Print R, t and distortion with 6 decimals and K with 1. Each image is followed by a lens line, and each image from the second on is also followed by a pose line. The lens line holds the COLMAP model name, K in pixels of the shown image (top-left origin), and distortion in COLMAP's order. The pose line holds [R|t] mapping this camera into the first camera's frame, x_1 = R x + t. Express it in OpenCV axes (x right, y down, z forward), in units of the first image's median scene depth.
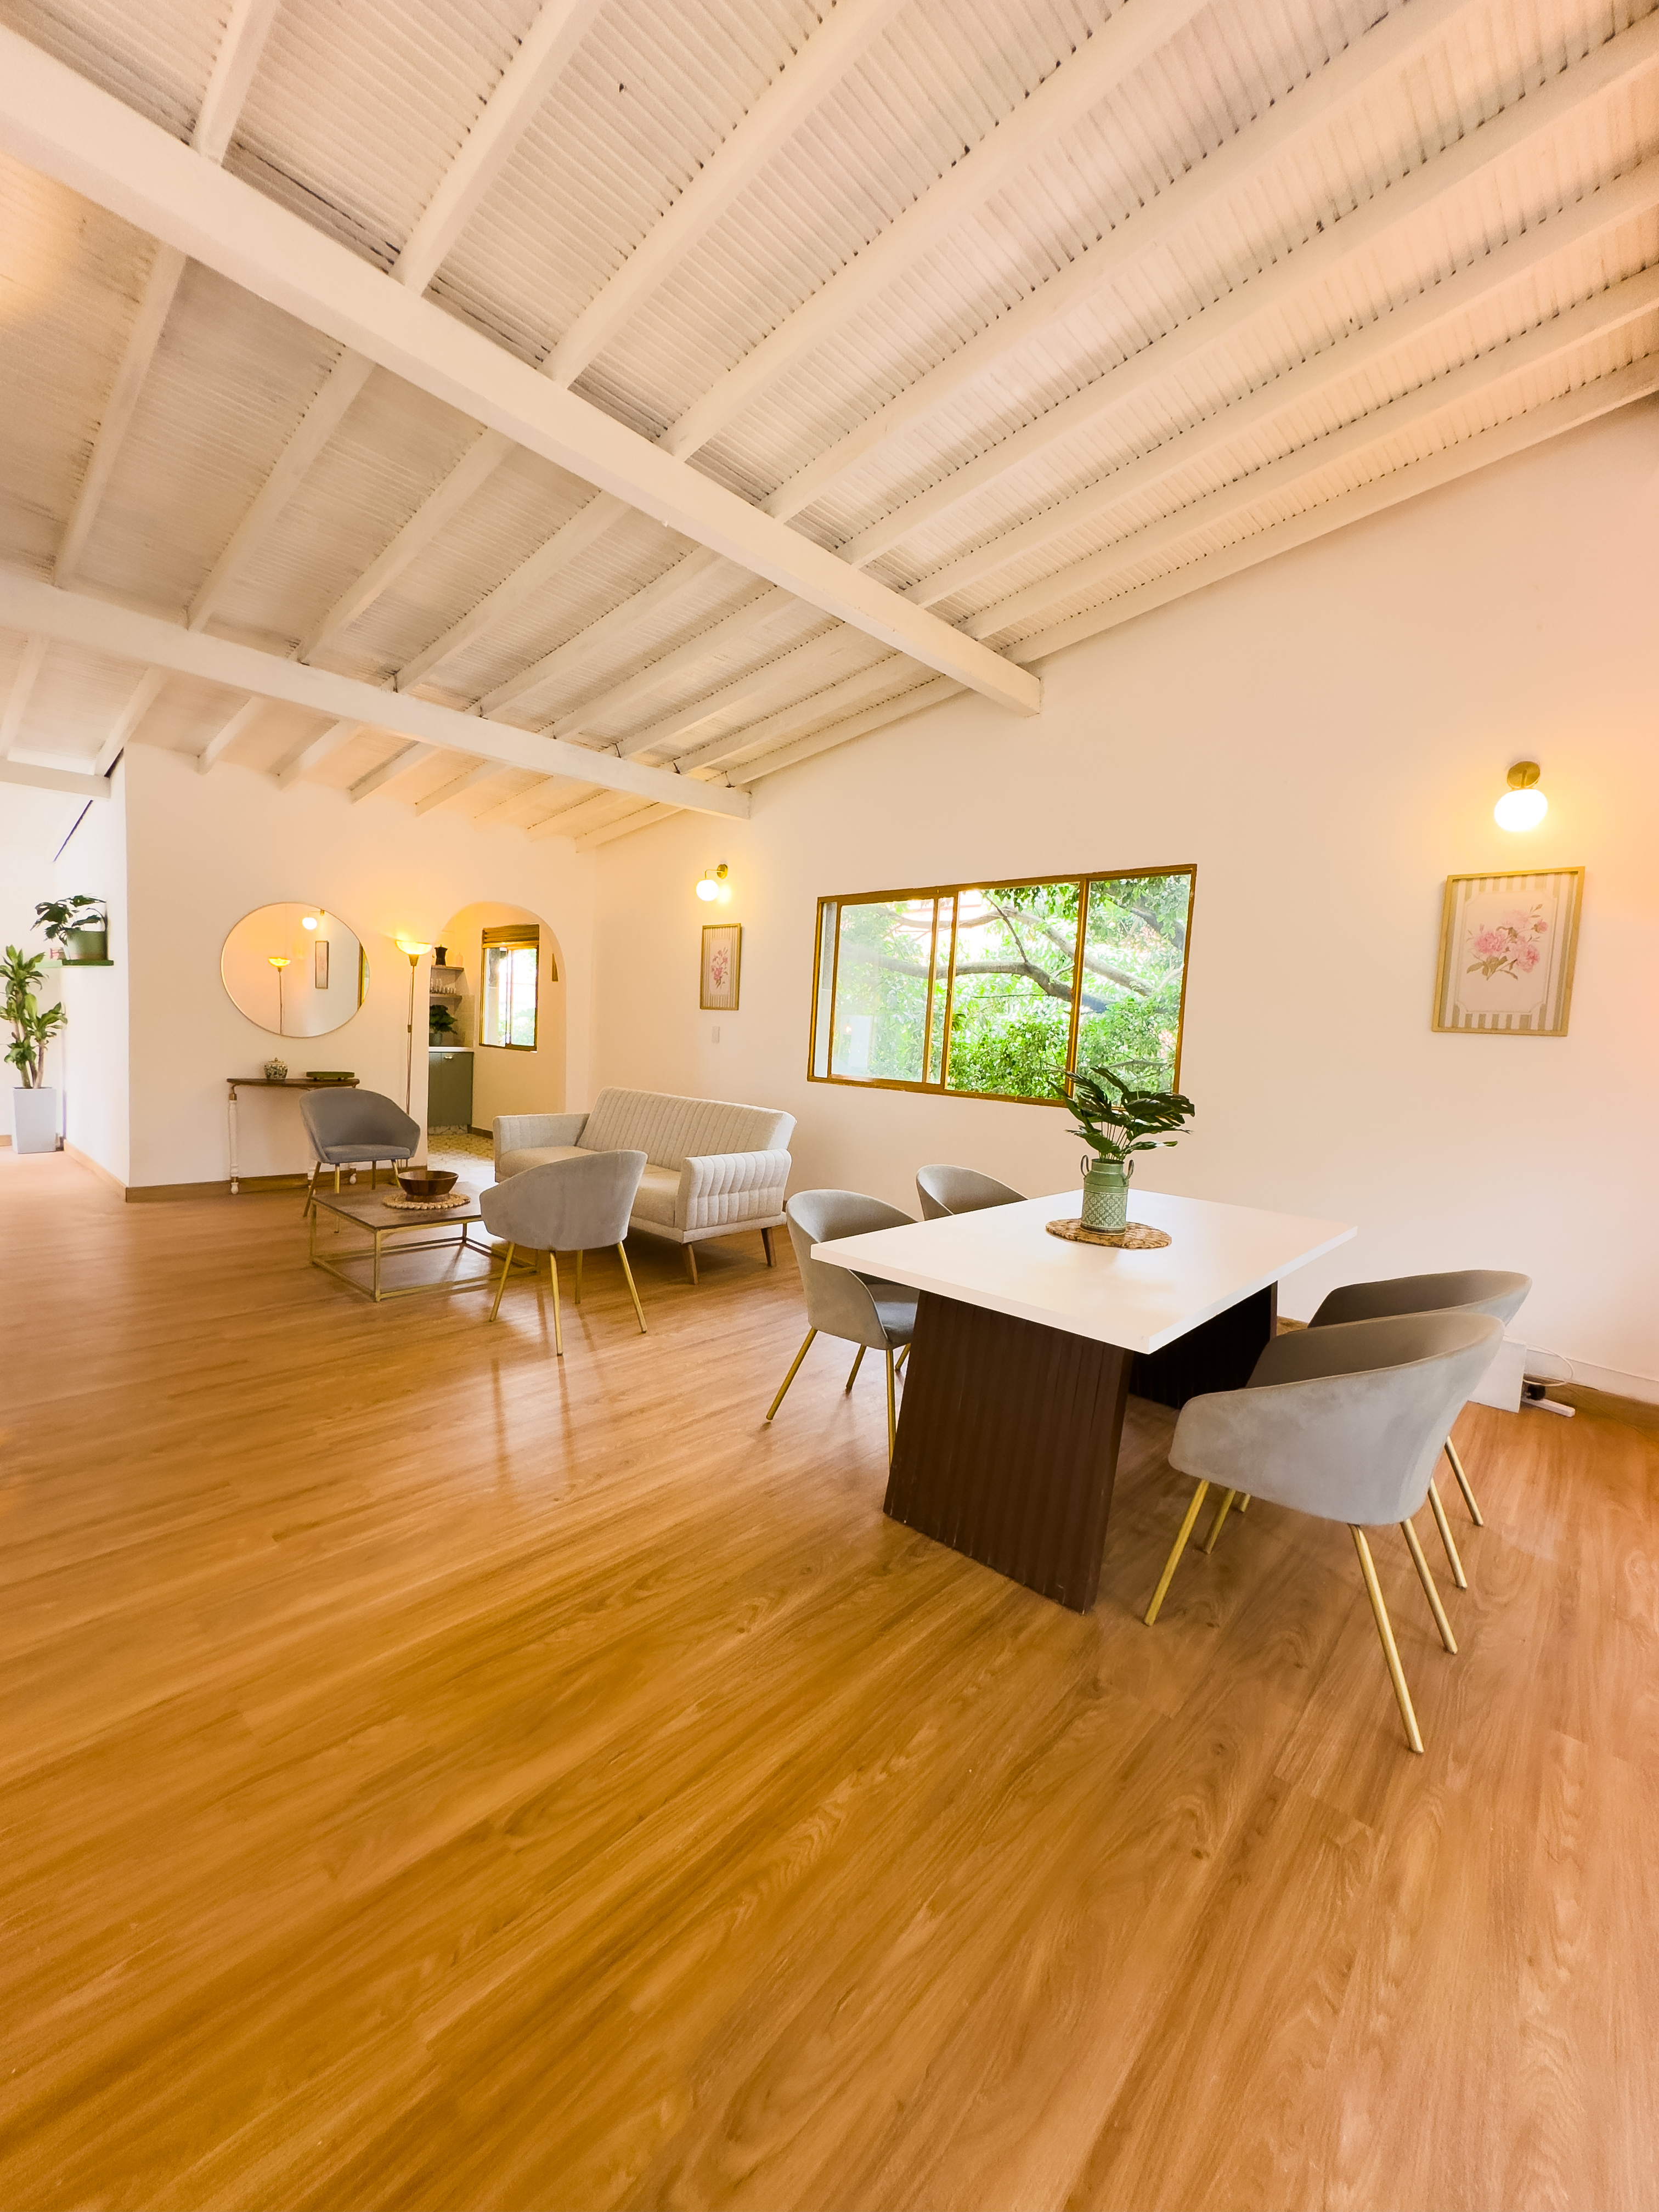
lens RADIAL K [[885.0, 0, 829.5], [0, 885.0, 1106.0], [0, 0, 1]] dist [-0.002733, 0.000704]
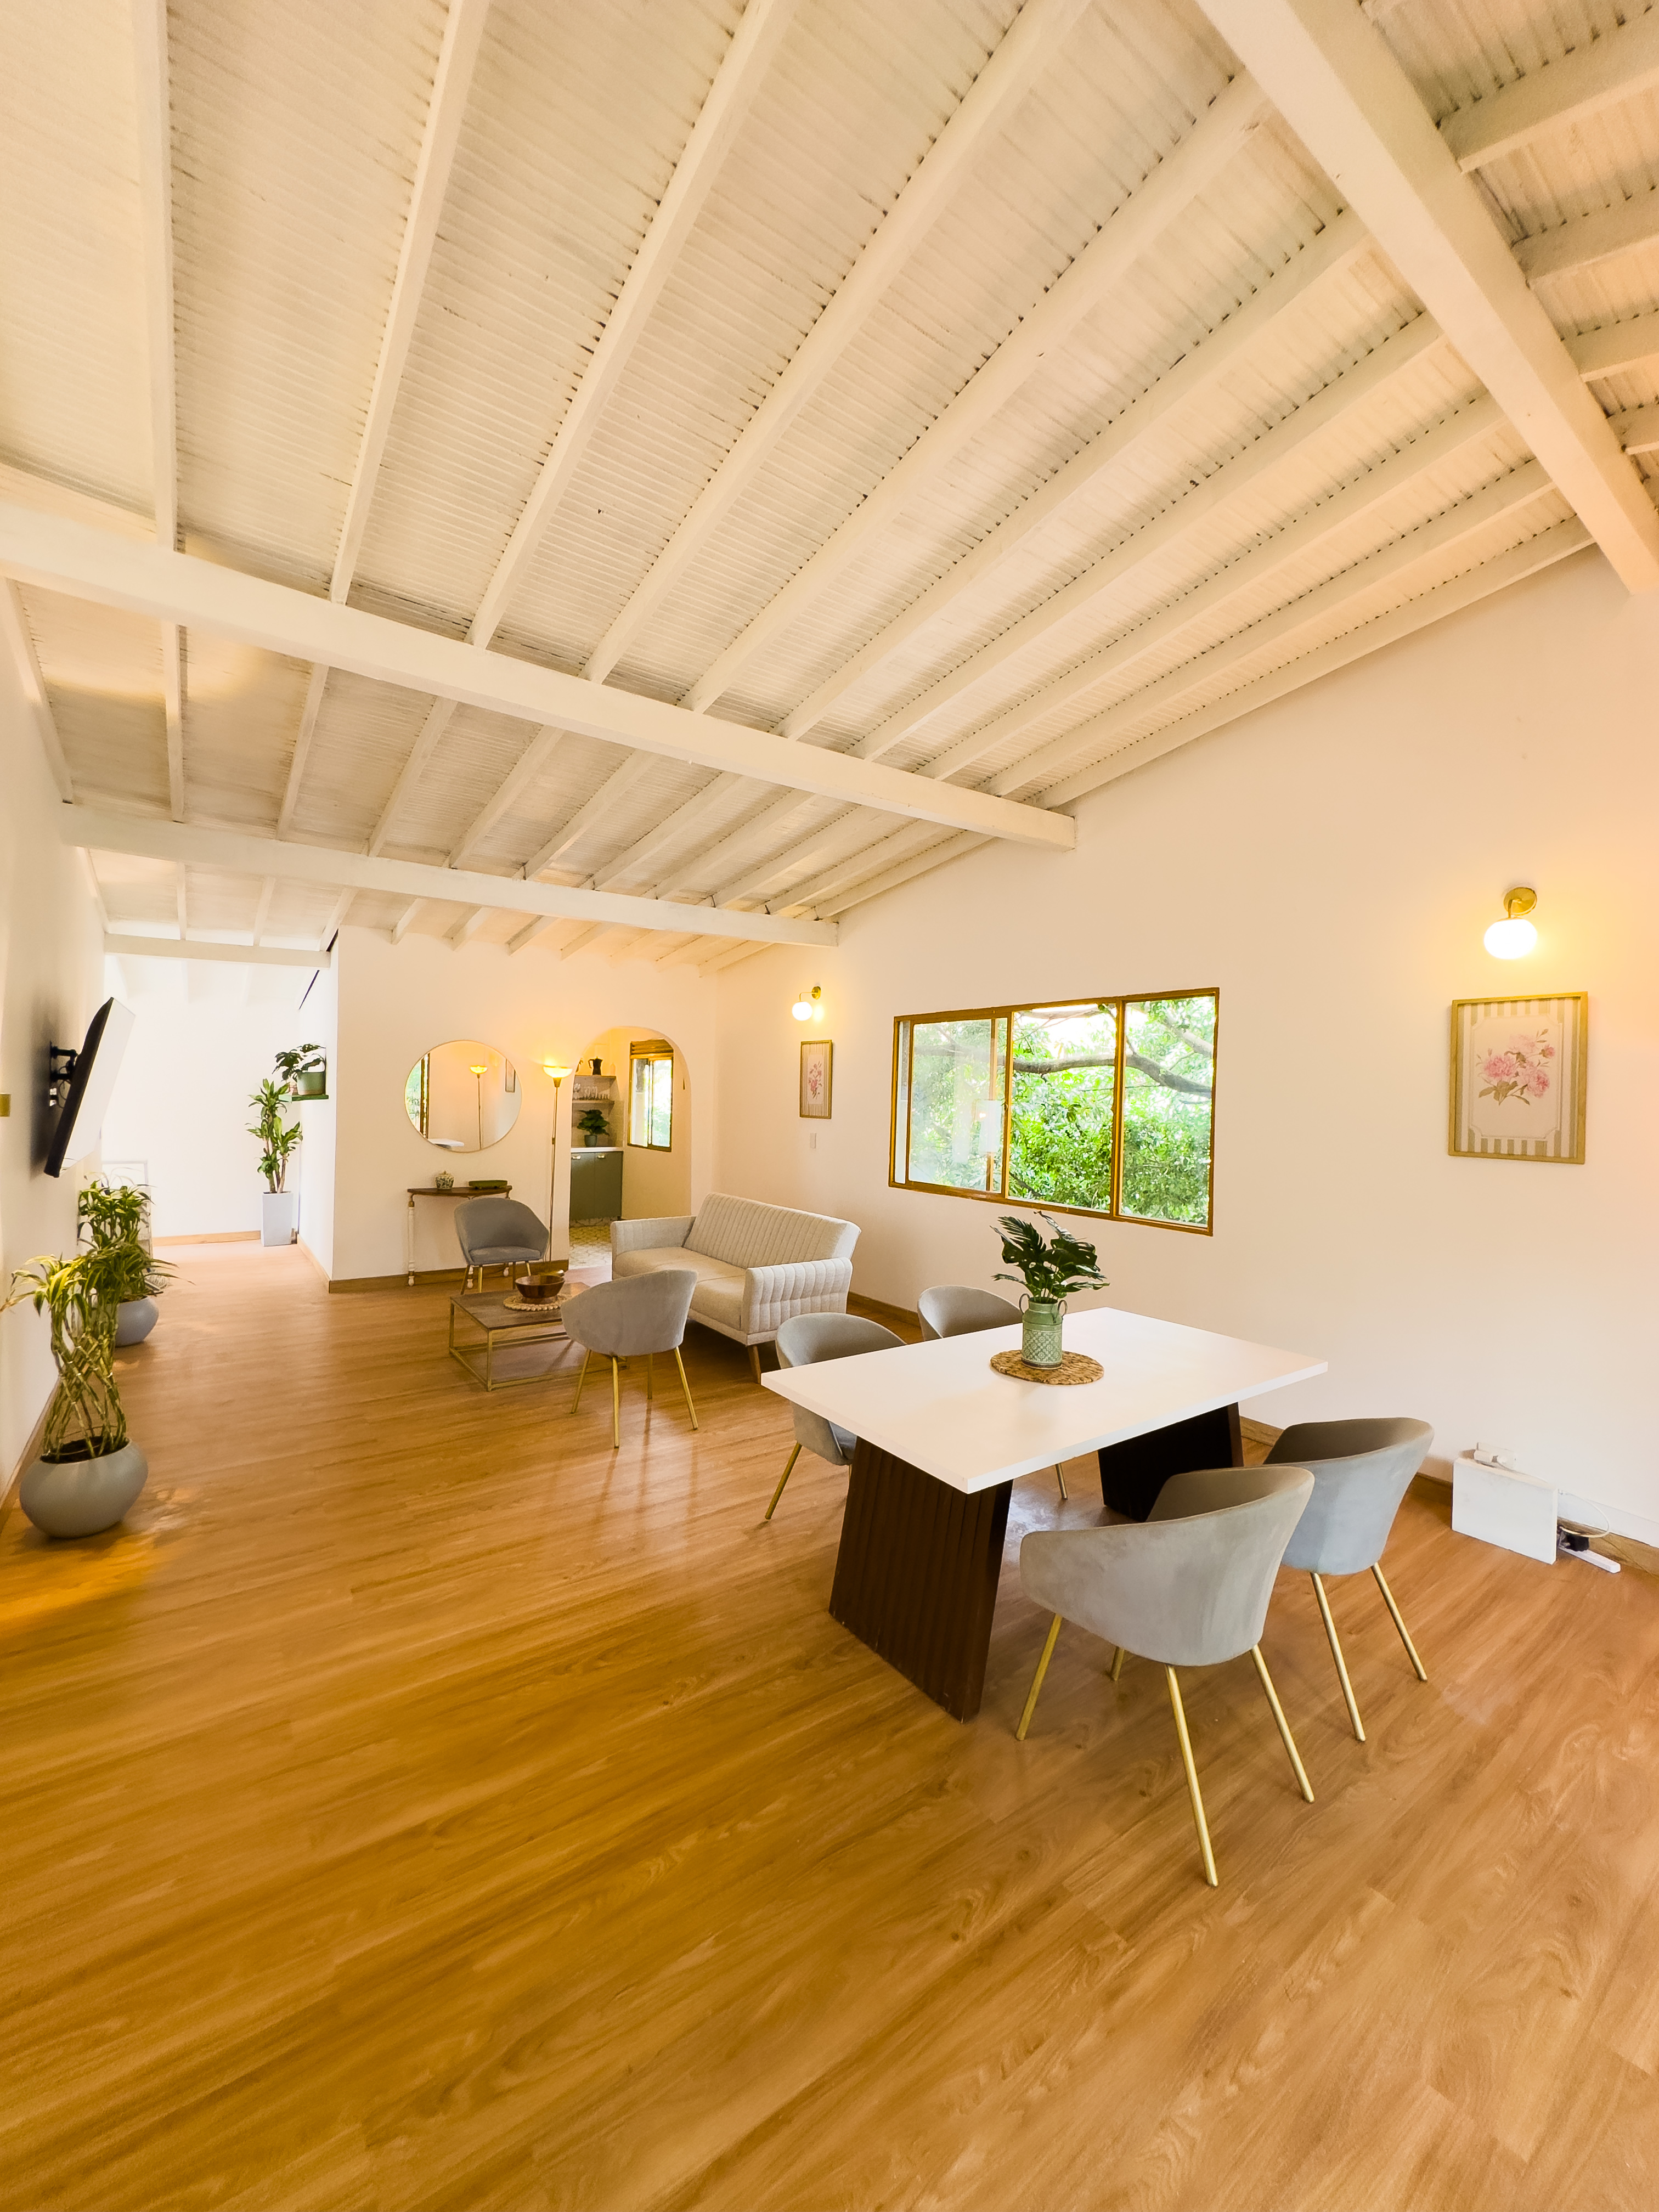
lens RADIAL K [[885.0, 0, 829.5], [0, 885.0, 1106.0], [0, 0, 1]] dist [-0.002733, 0.000704]
pose [[0.978878, -0.025844, -0.202804, 0.252886], [0.010115, 0.996885, -0.078215, -0.085351], [0.204194, 0.074512, 0.976091, -0.134880]]
